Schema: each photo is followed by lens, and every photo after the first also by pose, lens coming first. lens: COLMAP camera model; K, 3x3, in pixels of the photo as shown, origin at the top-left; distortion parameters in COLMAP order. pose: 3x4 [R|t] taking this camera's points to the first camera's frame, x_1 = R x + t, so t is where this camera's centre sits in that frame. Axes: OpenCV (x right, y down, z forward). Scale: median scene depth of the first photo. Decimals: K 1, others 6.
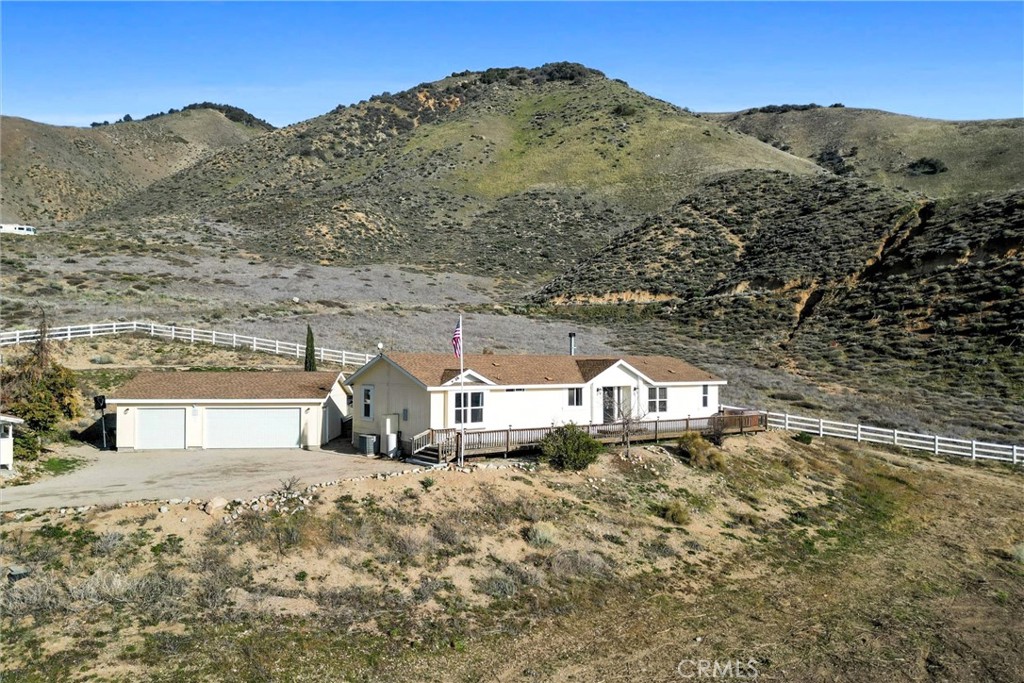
lens RADIAL K [[720.0, 0, 512.5], [0, 720.0, 364.1], [0, 0, 1]] dist [0.072632, -0.060907]
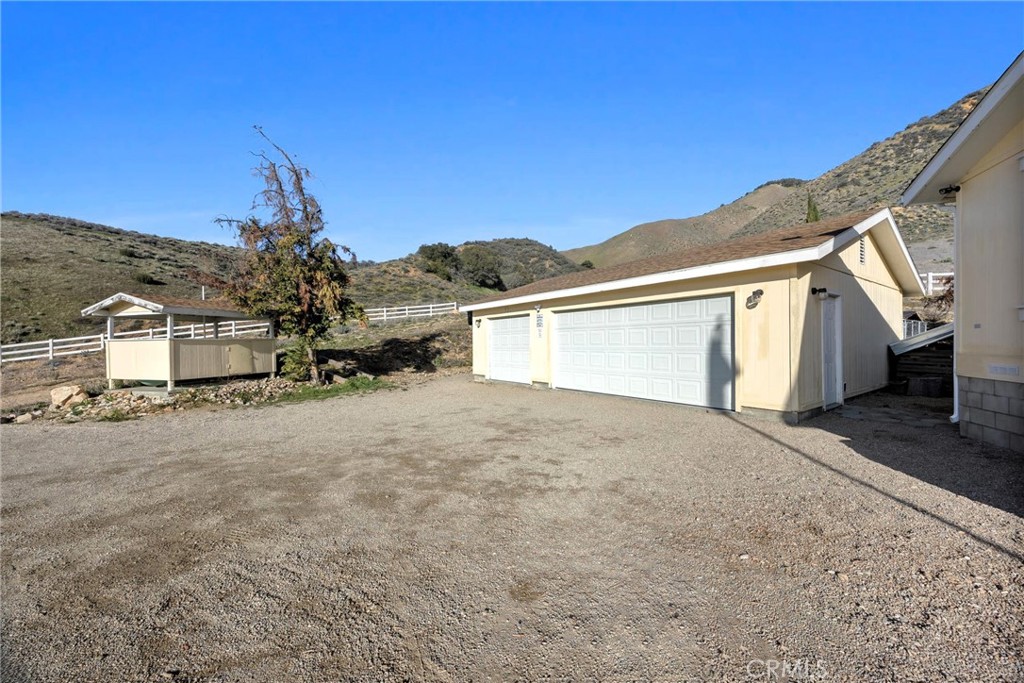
lens RADIAL K [[385.9, 0, 513.6], [0, 385.9, 343.9], [0, 0, 1]] dist [-0.003234, -0.000397]
pose [[0.549389, -0.004697, -0.835553, -0.022449], [0.010399, 0.999945, 0.001217, 0.009409], [0.835502, -0.009357, 0.549408, 0.092427]]
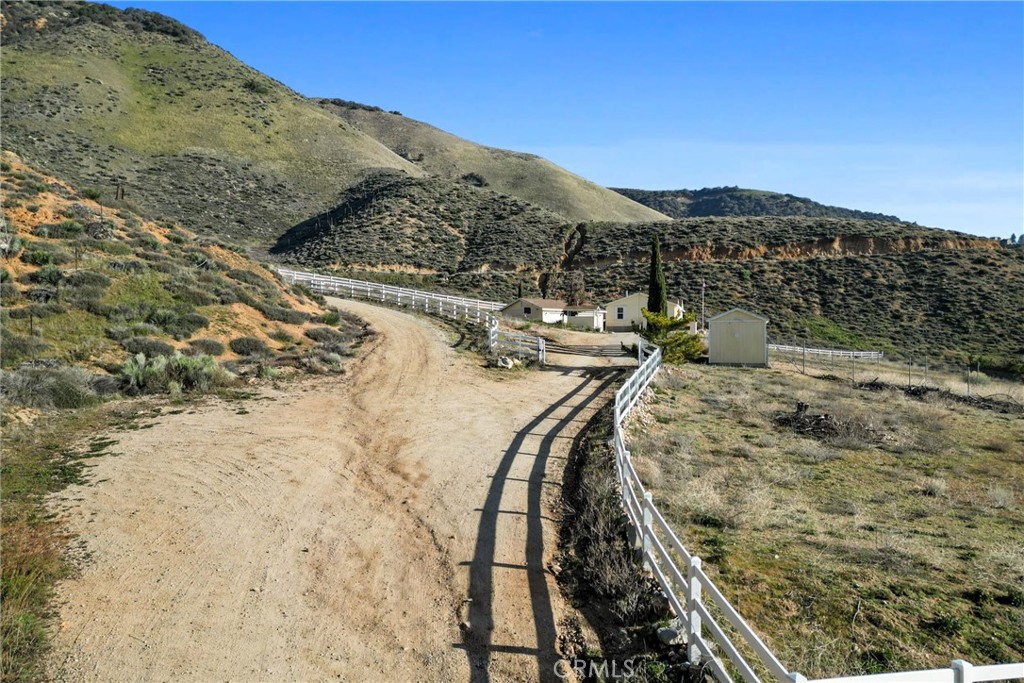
lens RADIAL K [[723.0, 0, 512.0], [0, 723.0, 341.5], [0, 0, 1]] dist [0.080046, -0.076344]
pose [[0.794790, 0.001364, 0.606883, -0.220250], [-0.003994, 0.999988, 0.002982, 0.016217], [-0.606871, -0.004794, 0.794786, -0.079786]]
